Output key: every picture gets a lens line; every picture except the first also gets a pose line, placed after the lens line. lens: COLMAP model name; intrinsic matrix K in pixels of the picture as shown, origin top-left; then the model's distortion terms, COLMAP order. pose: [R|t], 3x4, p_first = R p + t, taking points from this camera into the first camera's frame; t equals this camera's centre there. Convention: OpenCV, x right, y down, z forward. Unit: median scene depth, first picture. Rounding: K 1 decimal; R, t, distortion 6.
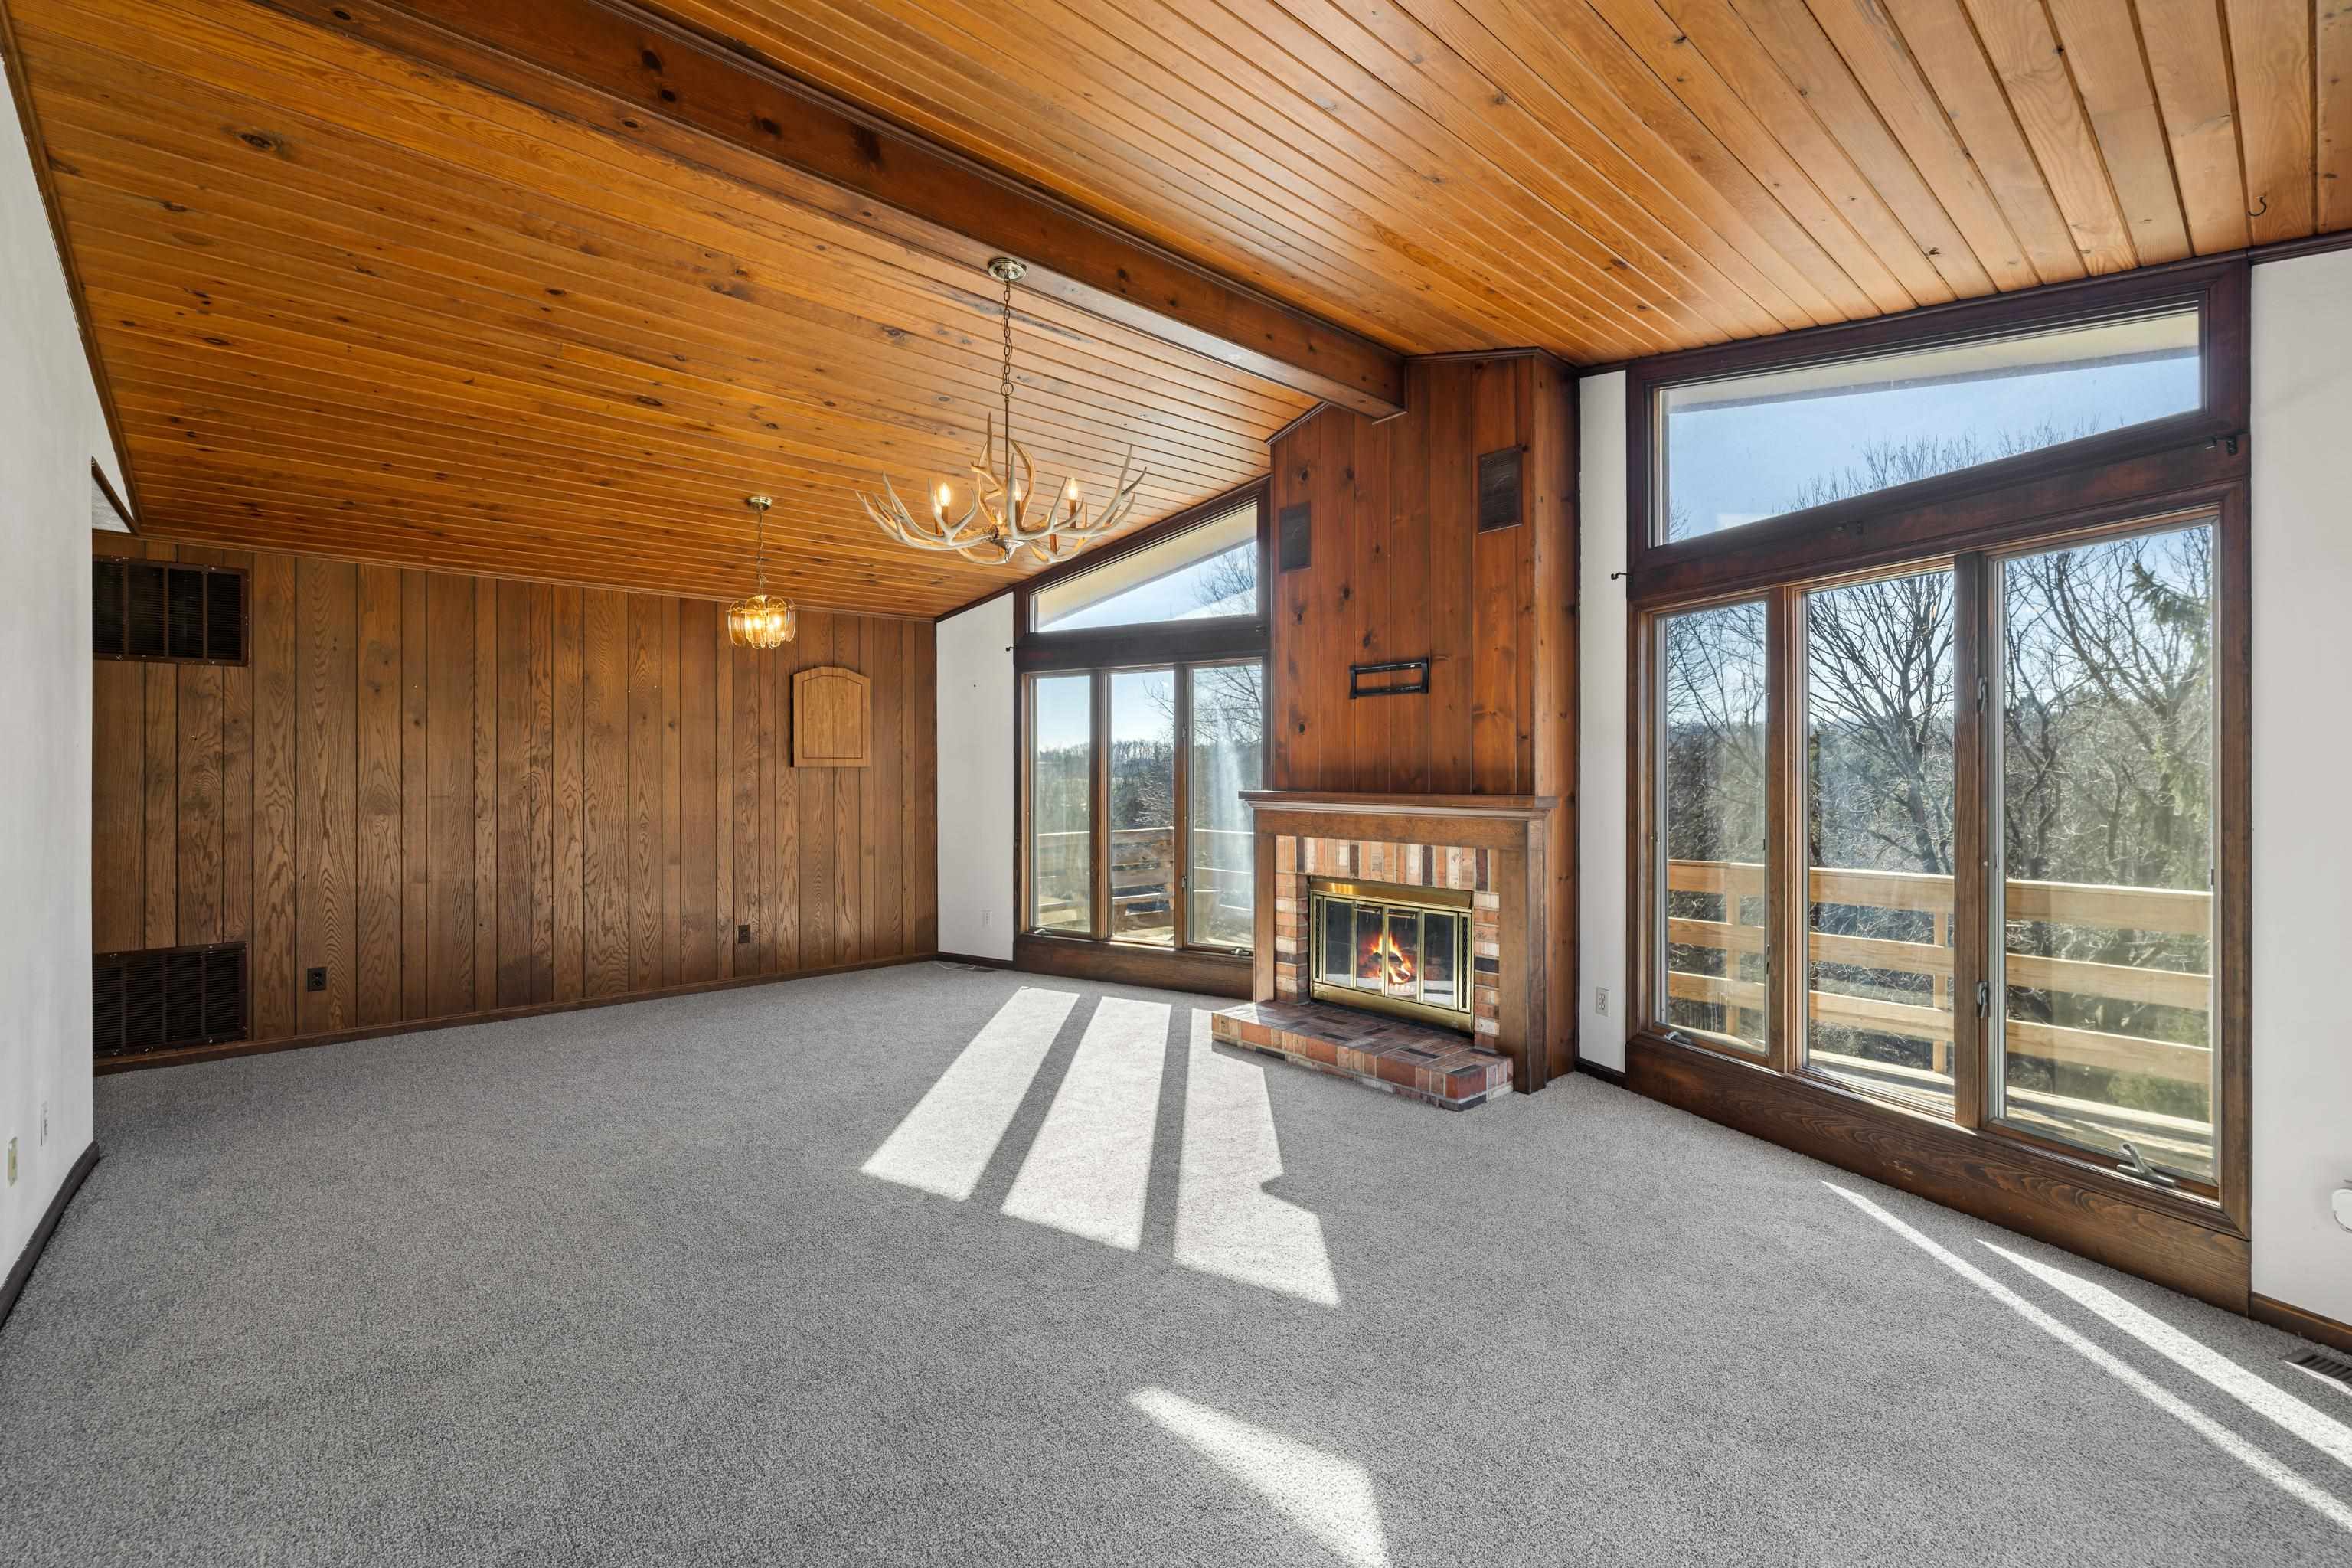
lens RADIAL K [[991.2, 0, 1177.8], [0, 991.2, 766.9], [0, 0, 1]] dist [-0.000871, 0.000133]
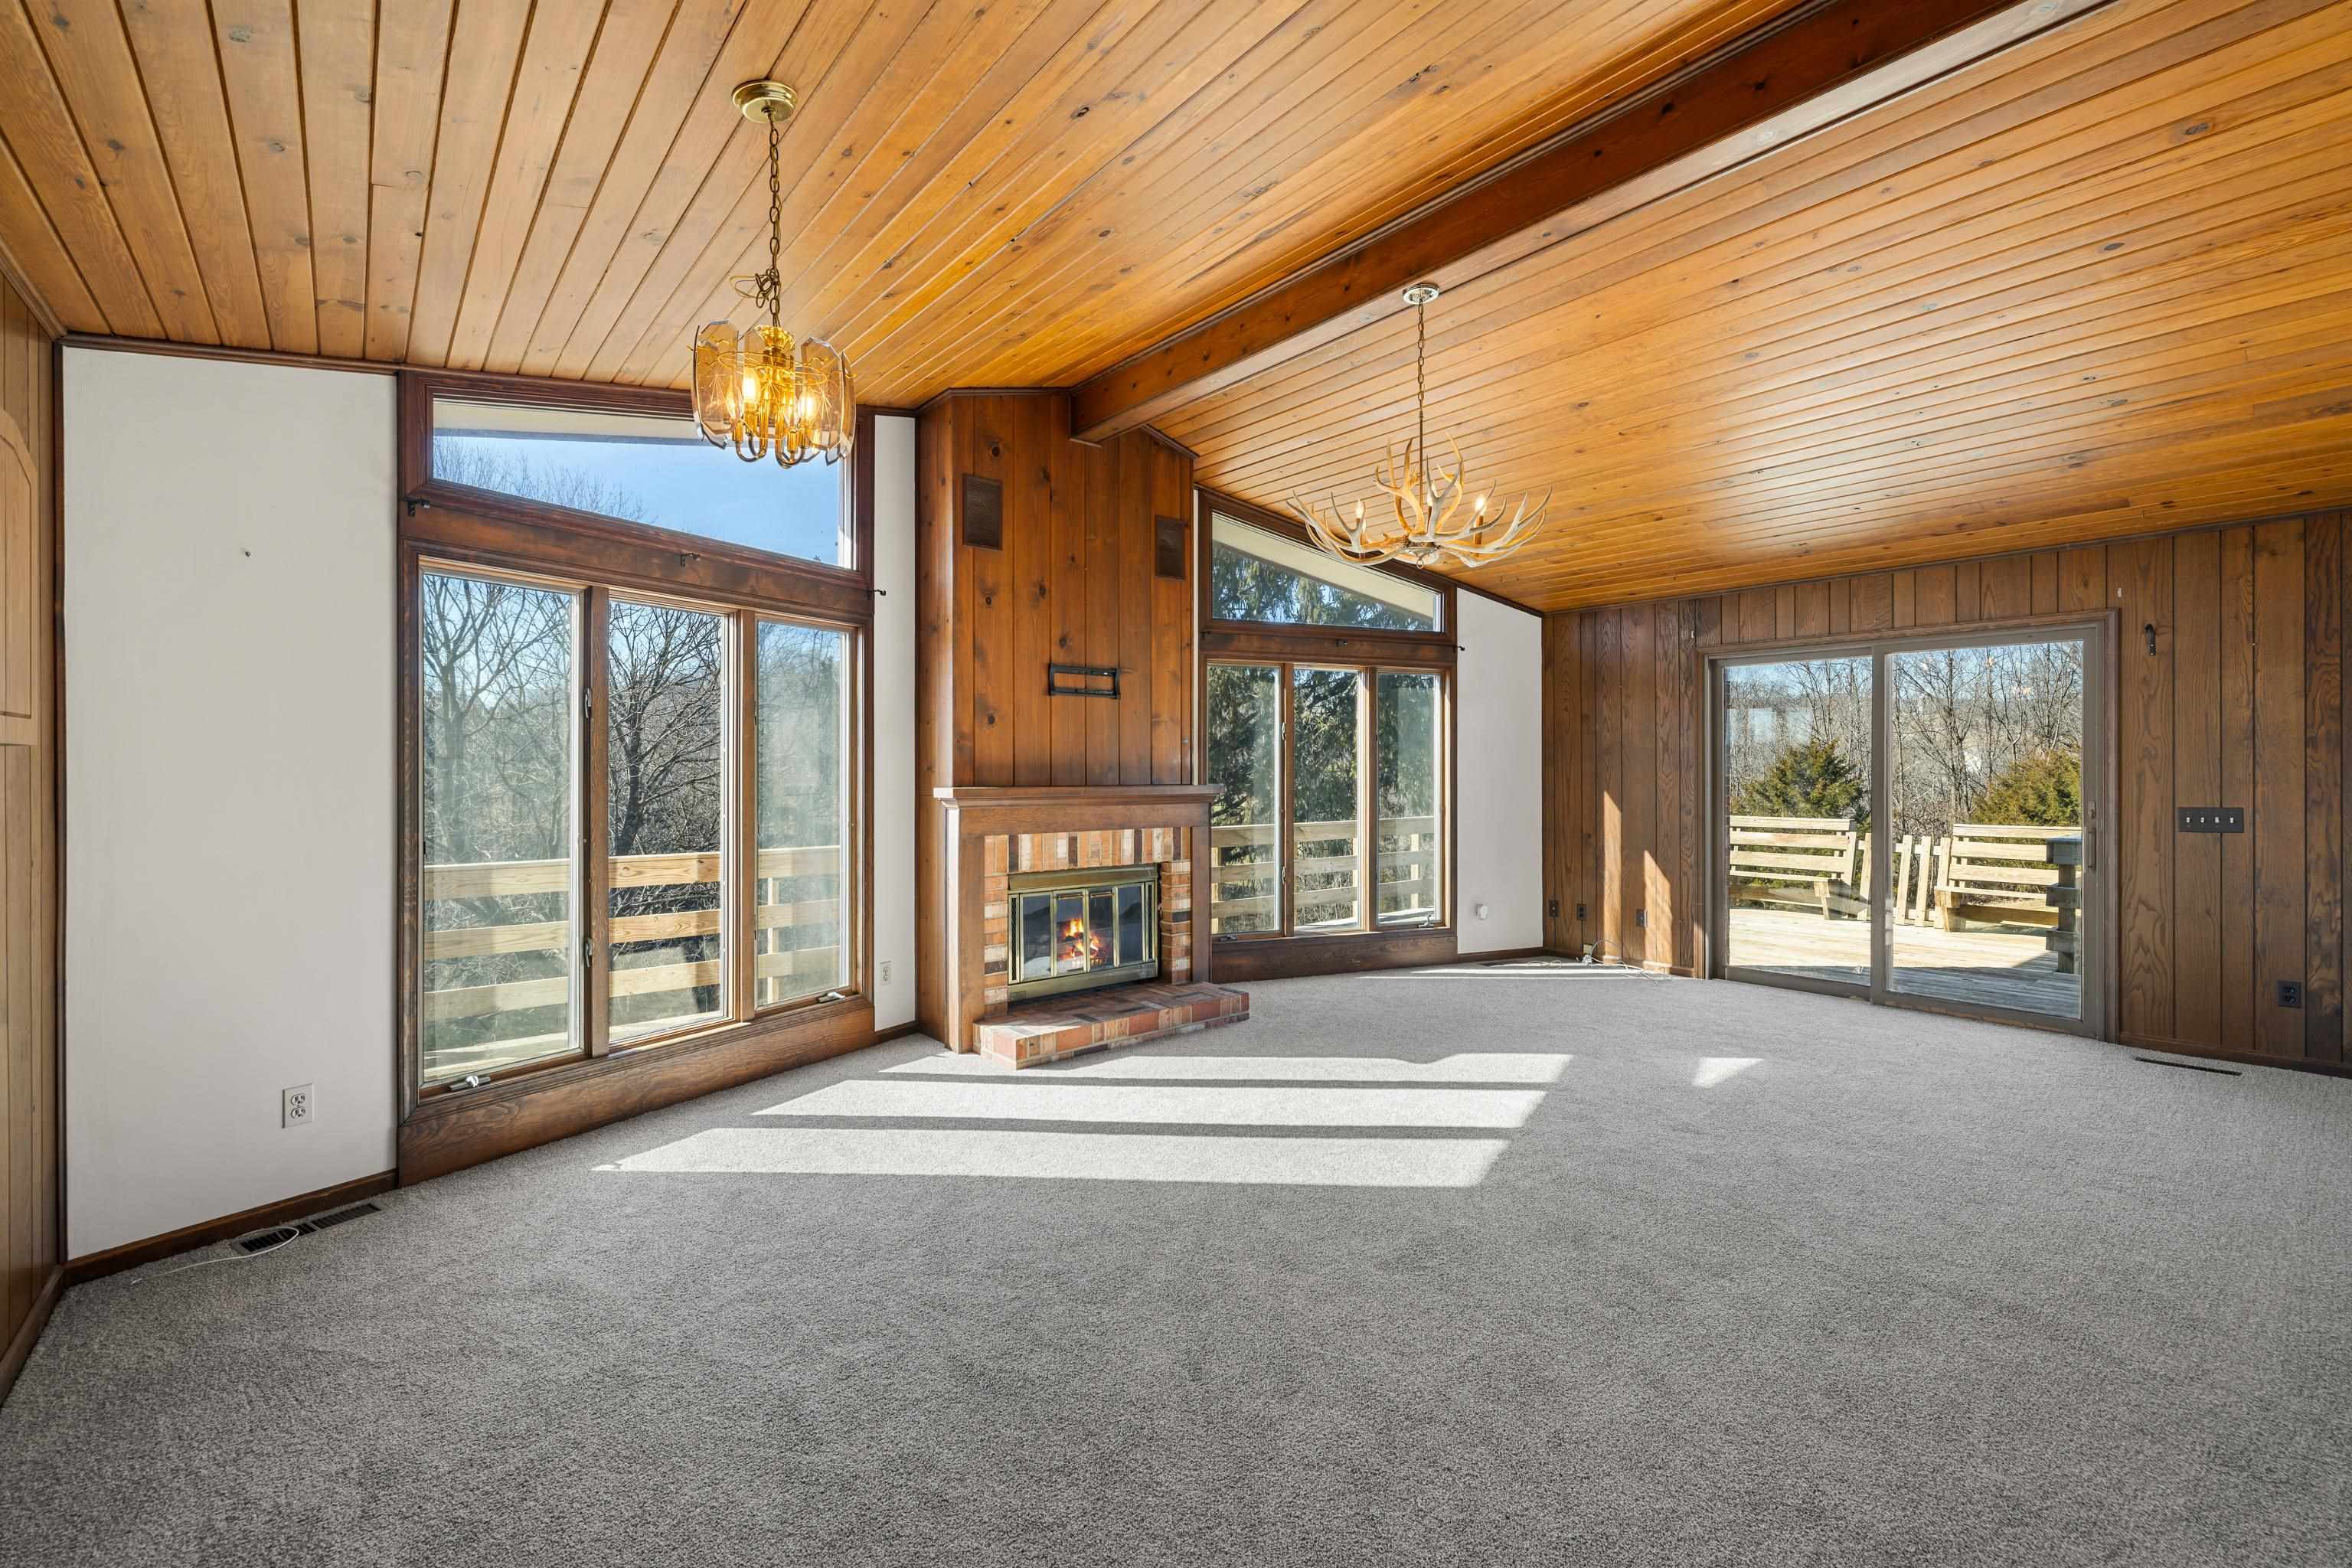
lens RADIAL K [[991.2, 0, 1177.8], [0, 991.2, 766.9], [0, 0, 1]] dist [-0.000871, 0.000133]
pose [[0.018911, -0.001062, 0.999821, -0.873350], [-0.011076, 0.999938, 0.001272, 0.002516], [-0.999760, -0.011098, 0.018898, 0.871309]]
